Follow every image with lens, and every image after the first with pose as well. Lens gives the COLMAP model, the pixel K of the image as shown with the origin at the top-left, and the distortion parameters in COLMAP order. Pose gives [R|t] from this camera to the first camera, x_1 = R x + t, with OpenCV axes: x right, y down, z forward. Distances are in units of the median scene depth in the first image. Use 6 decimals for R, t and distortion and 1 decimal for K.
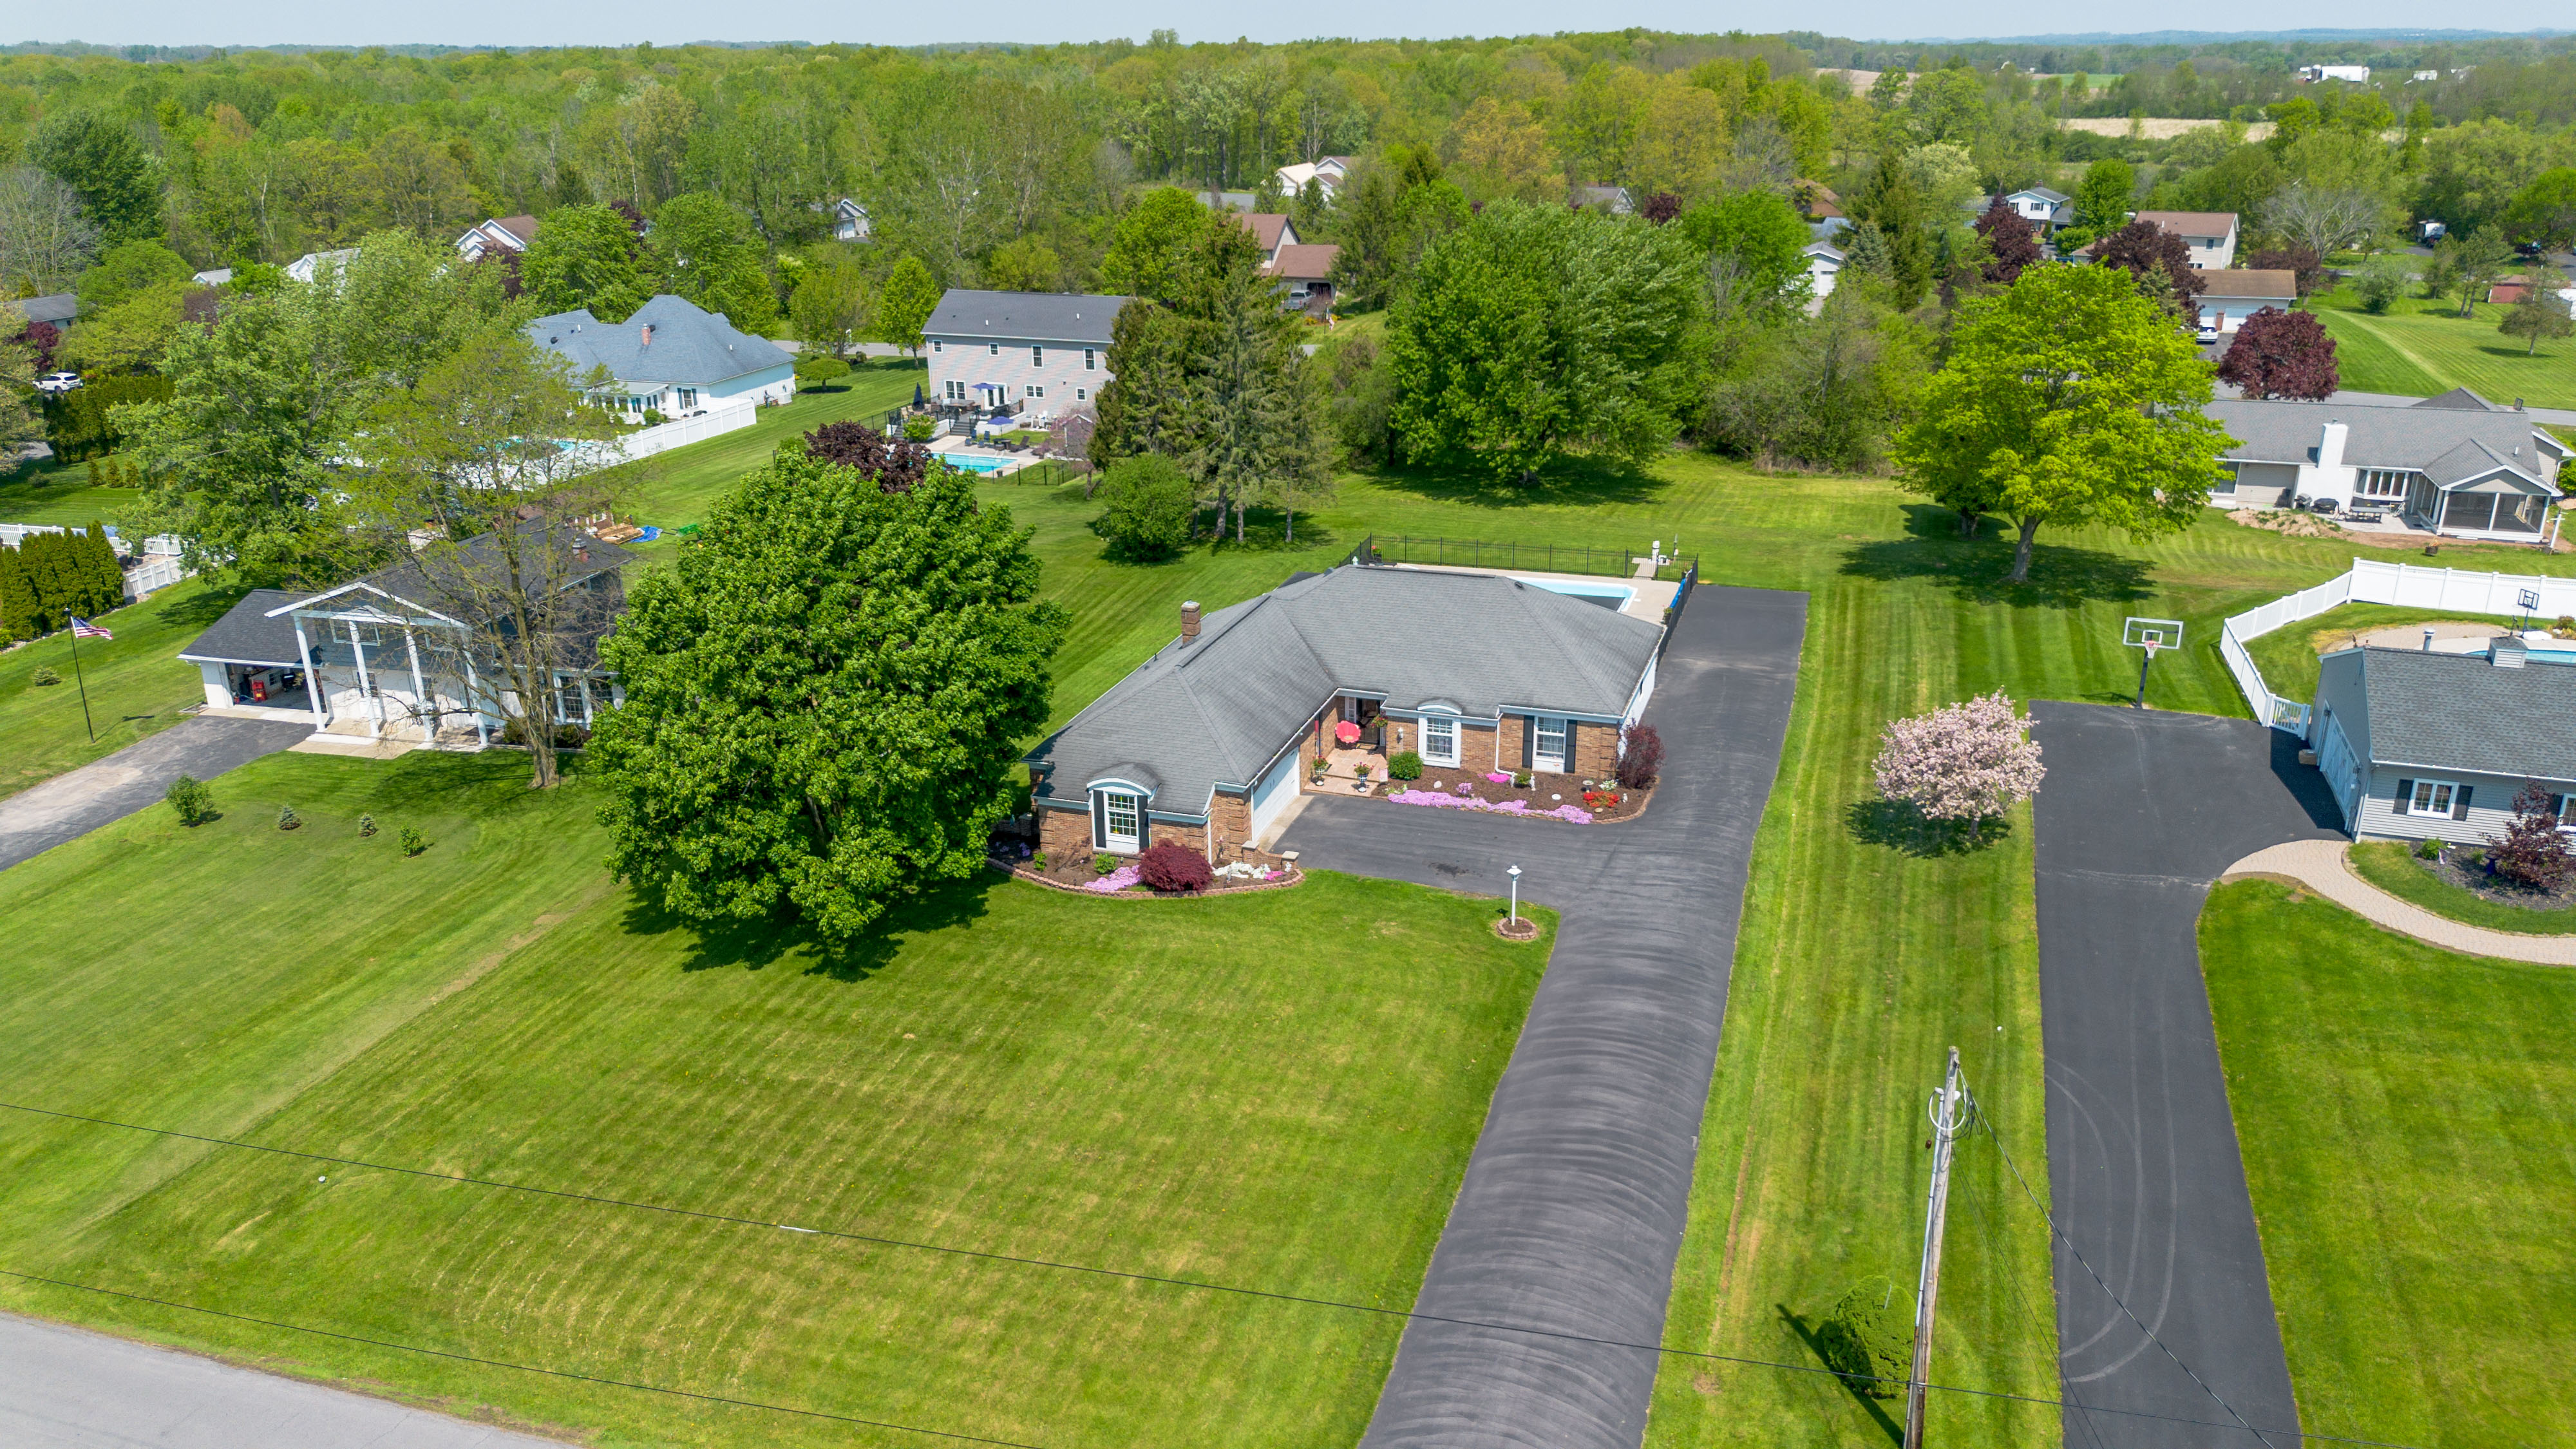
lens RADIAL K [[1832.4, 0, 1295.2], [0, 1832.4, 735.8], [0, 0, 1]] dist [0.070962, -0.078502]
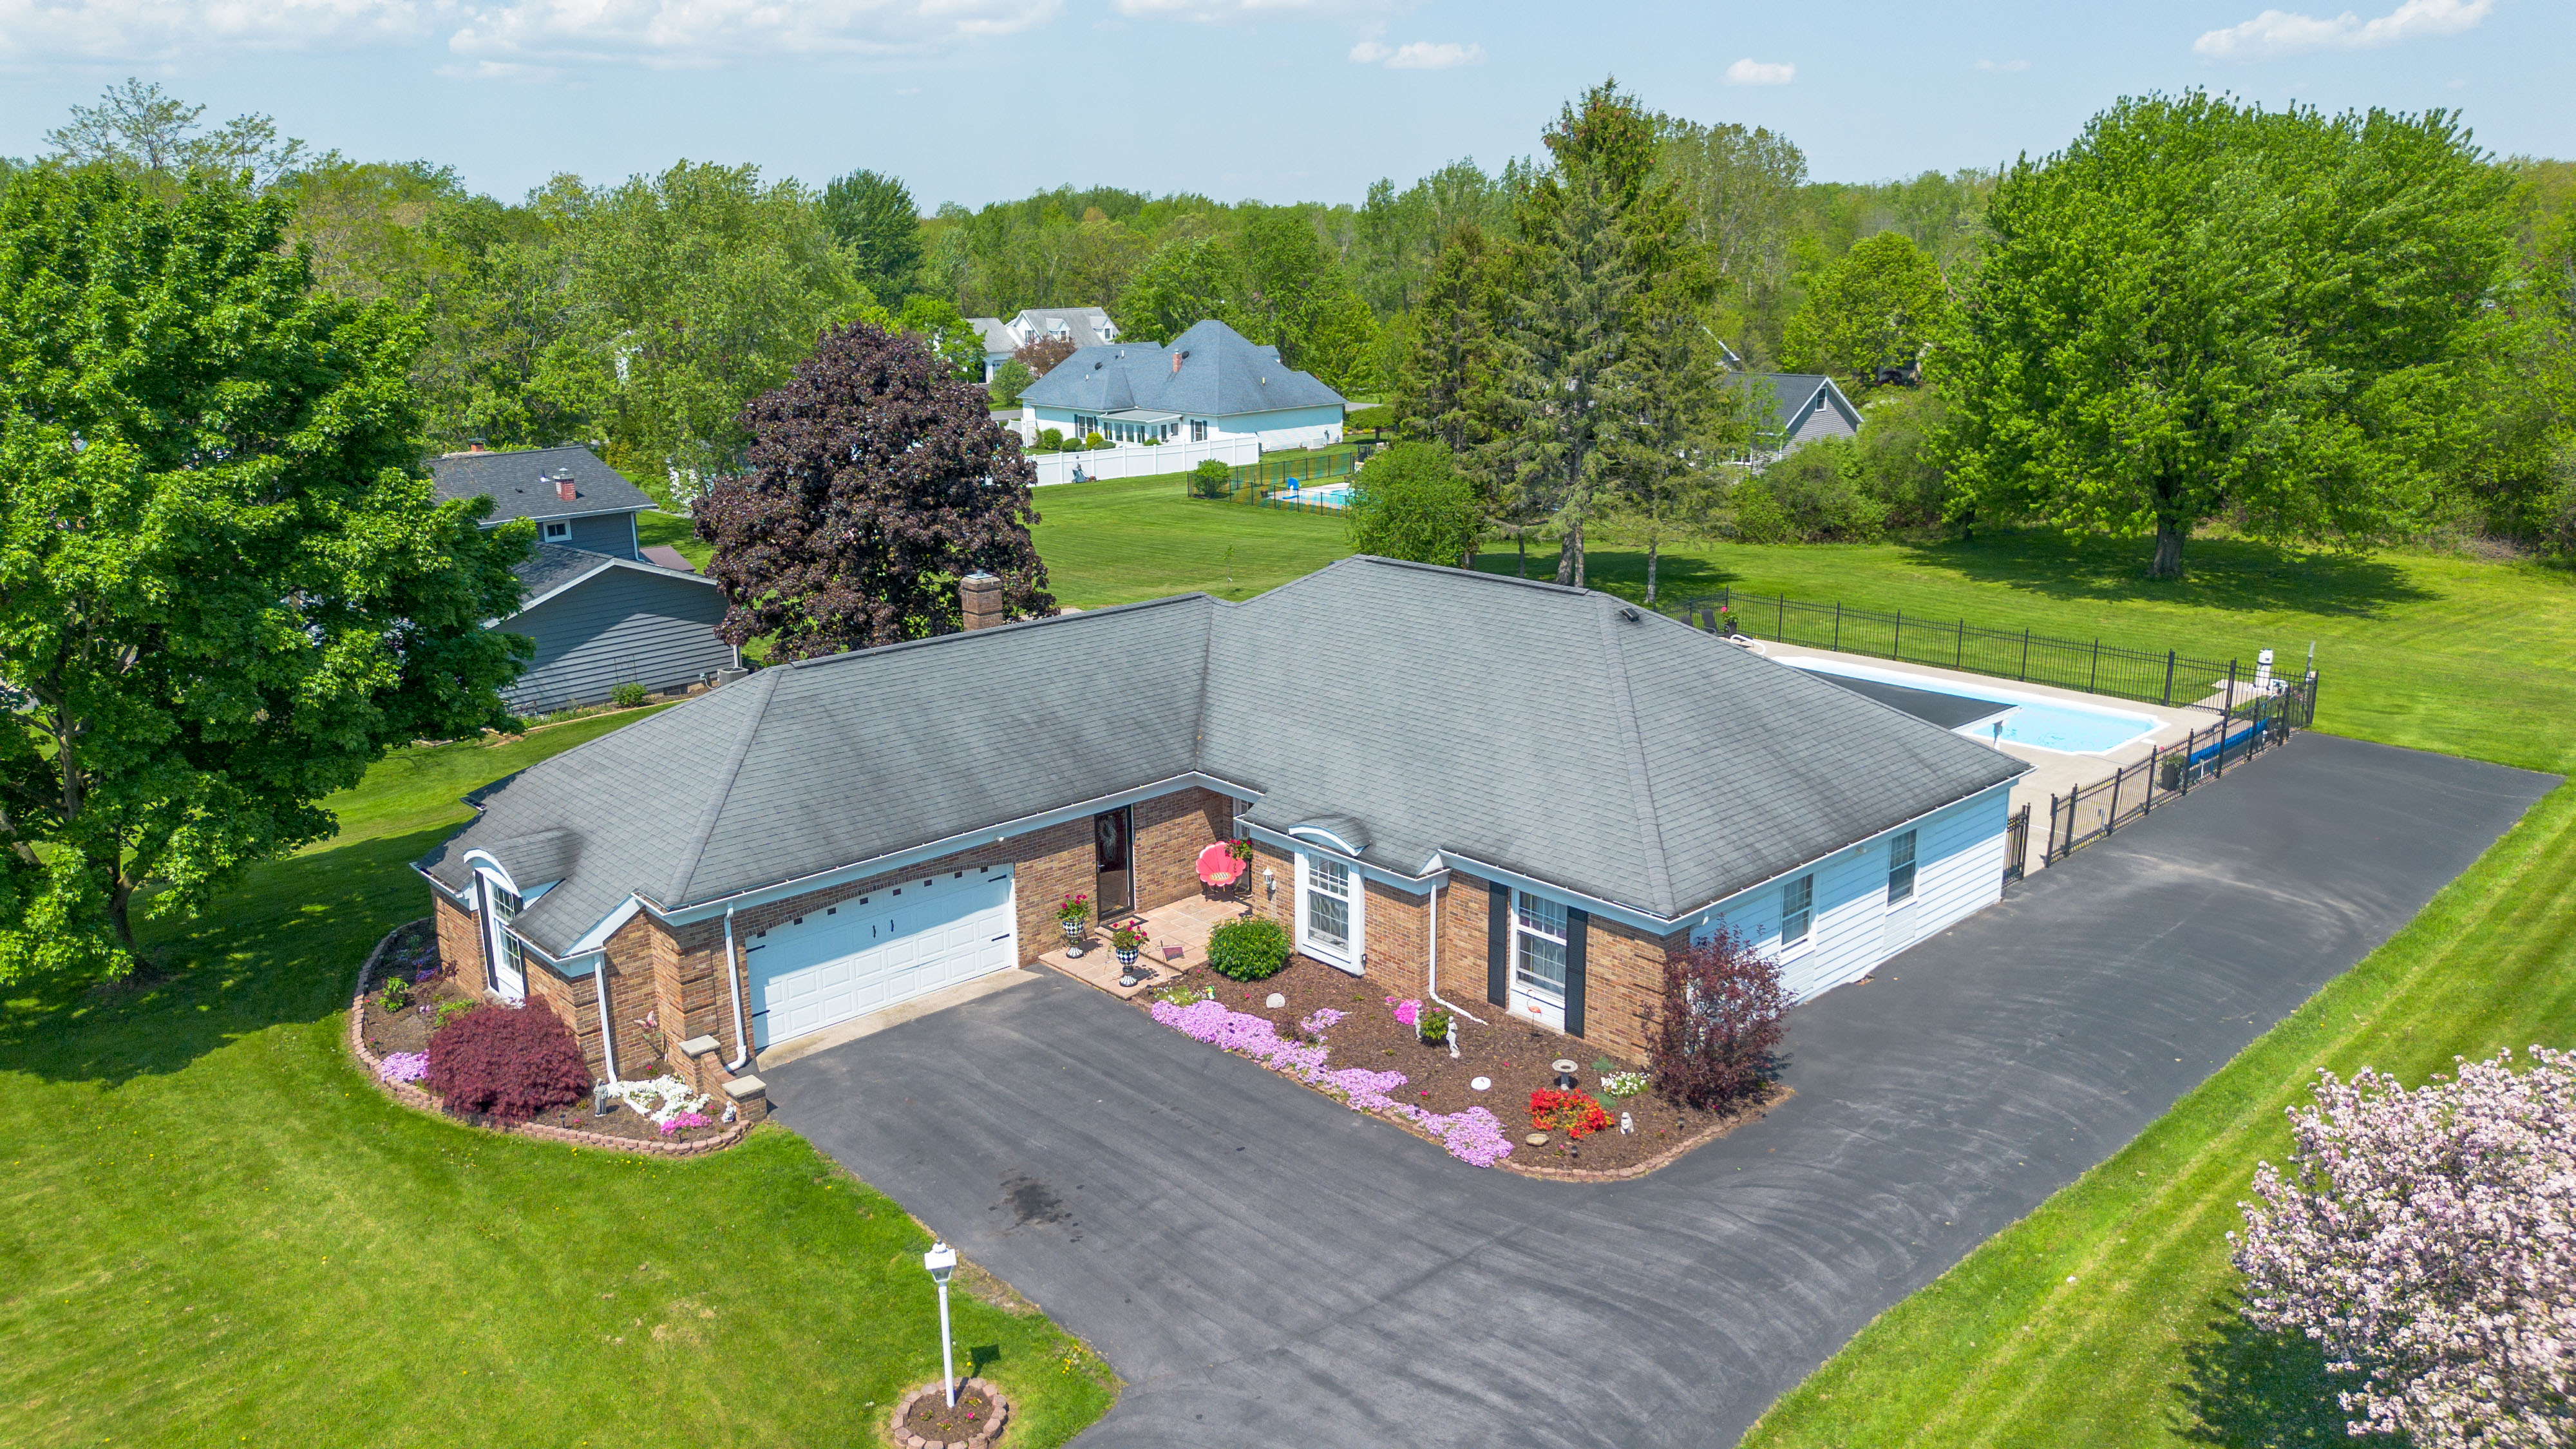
lens RADIAL K [[1813.5, 0, 1296.6], [0, 1813.5, 723.8], [0, 0, 1]] dist [0.119984, -0.198254]
pose [[0.879774, 0.123022, -0.459198, 0.281830], [-0.164821, 0.984957, -0.051903, -0.018436], [0.445905, 0.121348, 0.886816, 0.598289]]
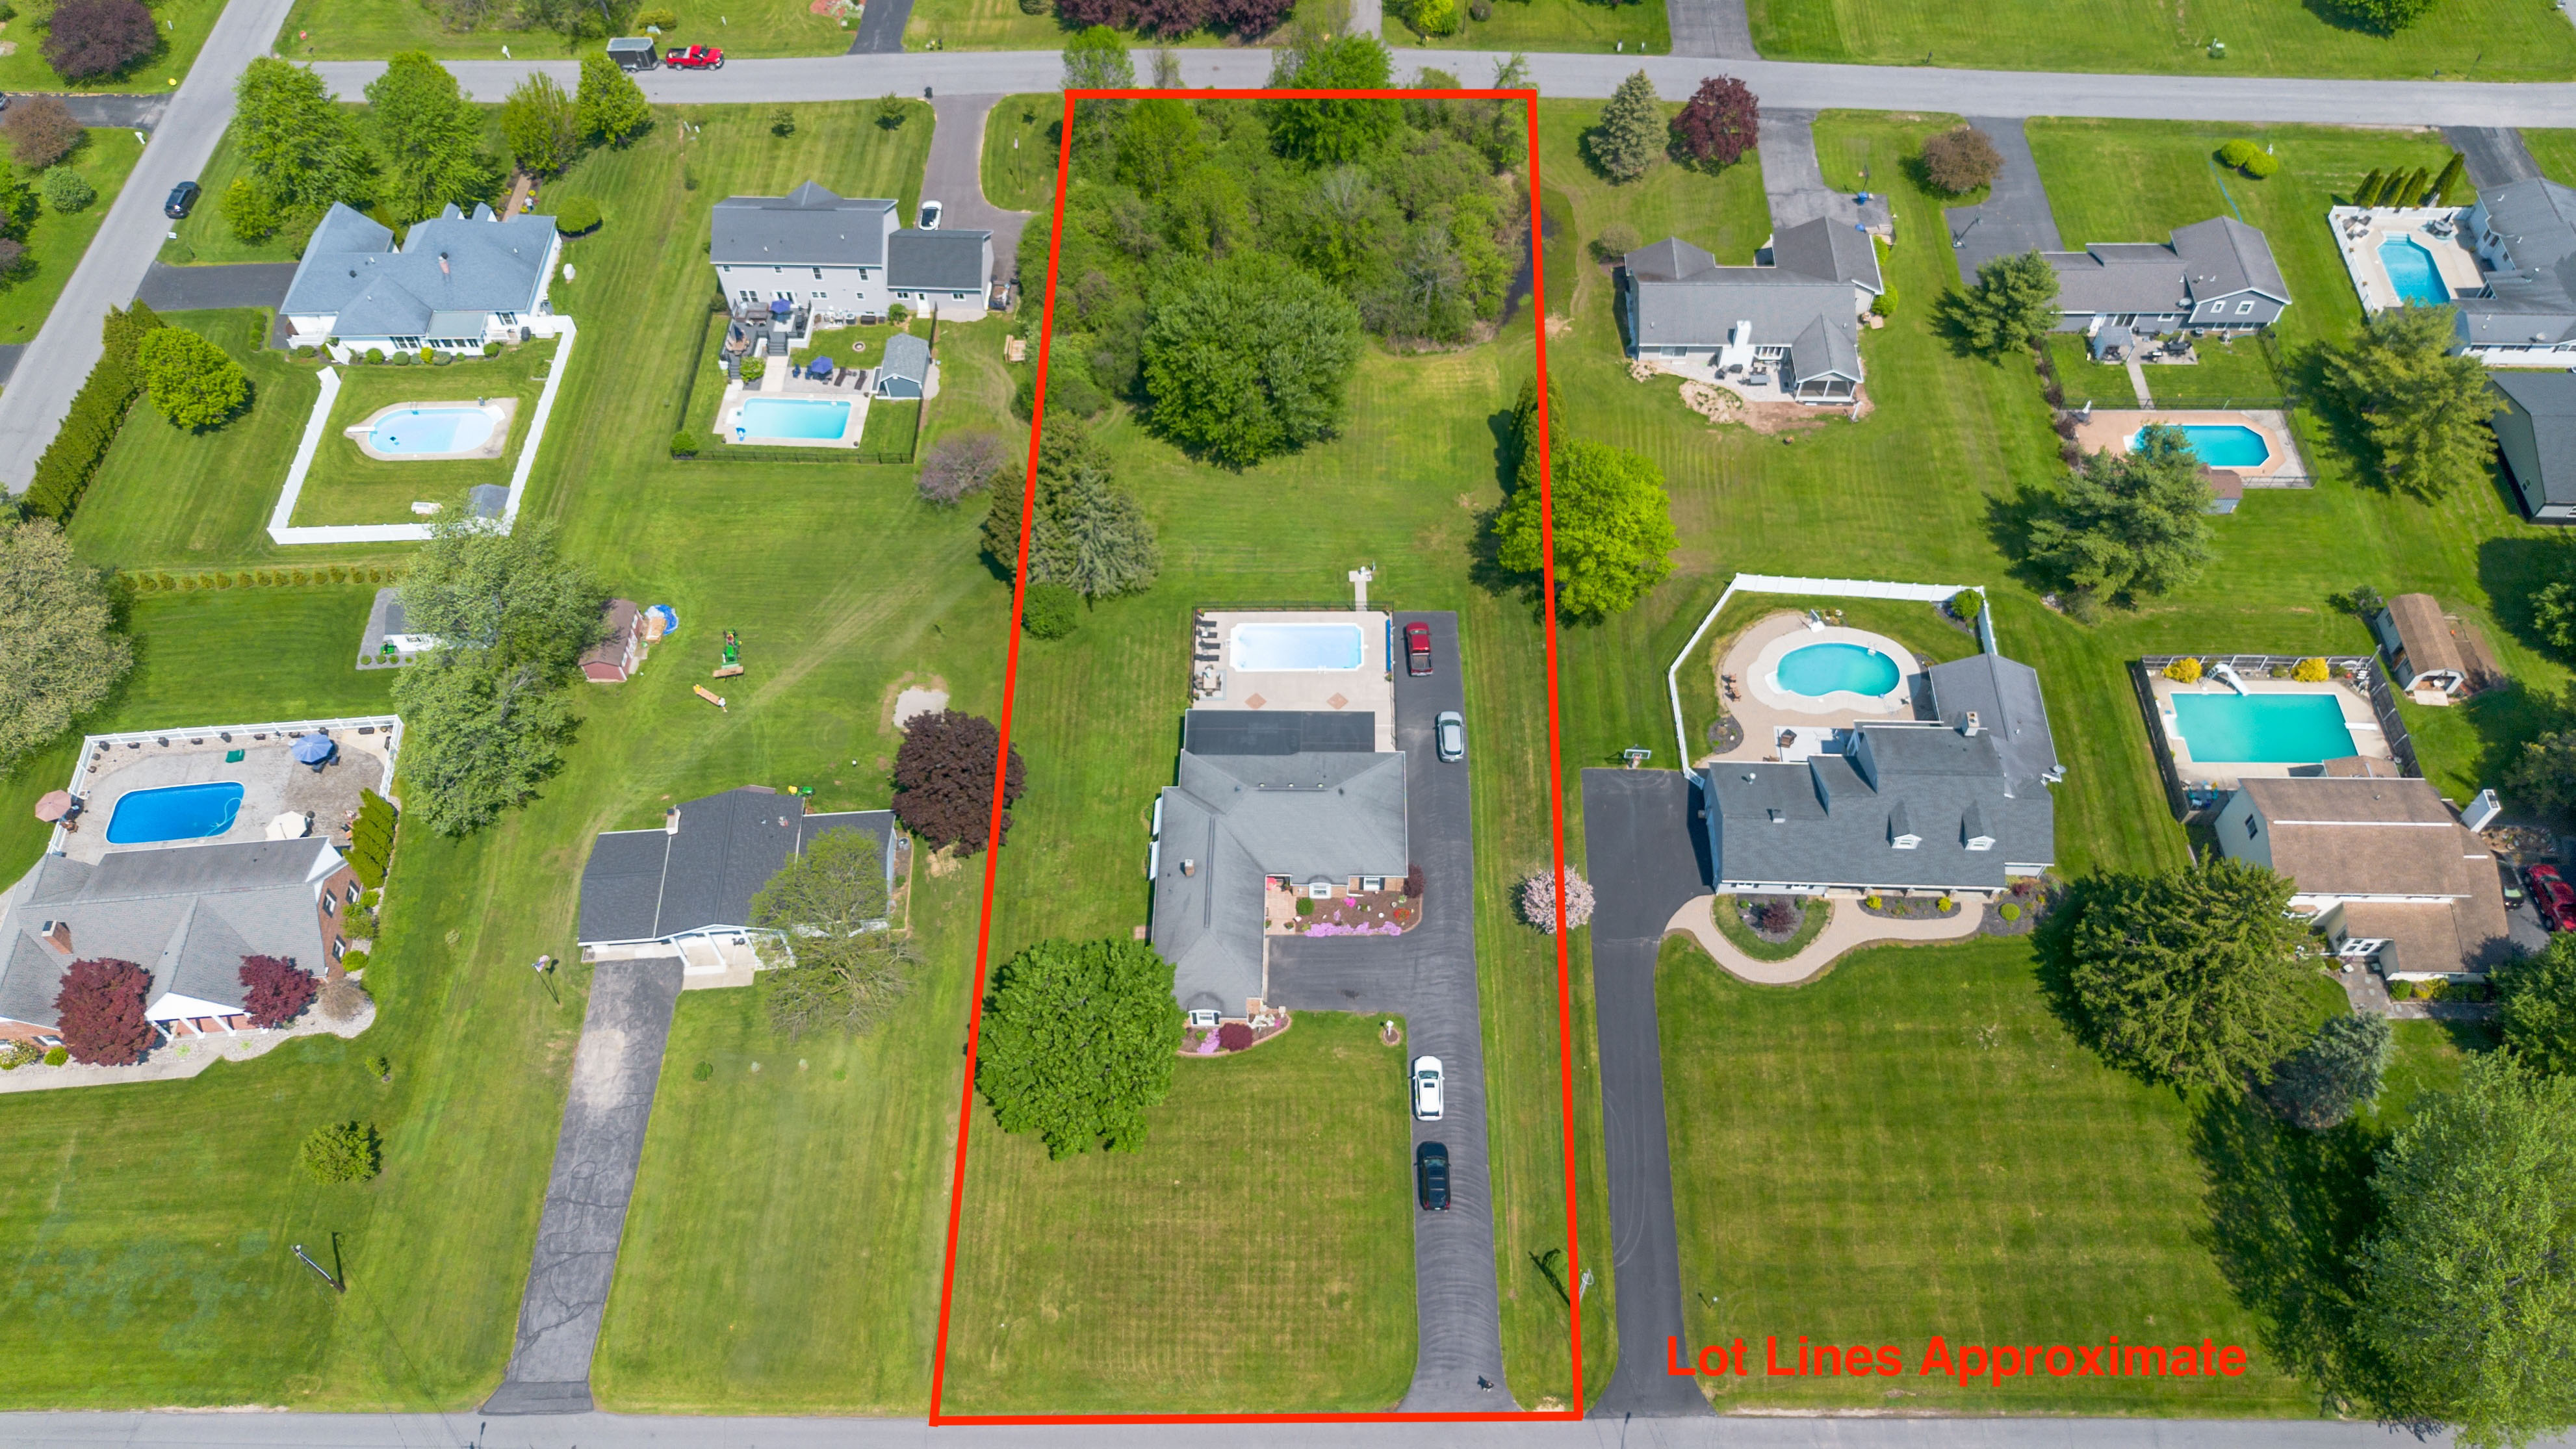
lens RADIAL K [[1832.3, 0, 1295.2], [0, 1832.3, 735.8], [0, 0, 1]] dist [0.070962, -0.078502]
pose [[0.952688, -0.252903, 0.168600, -0.253207], [0.107263, 0.798744, 0.592033, -1.378186], [-0.284396, -0.545938, 0.788081, -0.519649]]
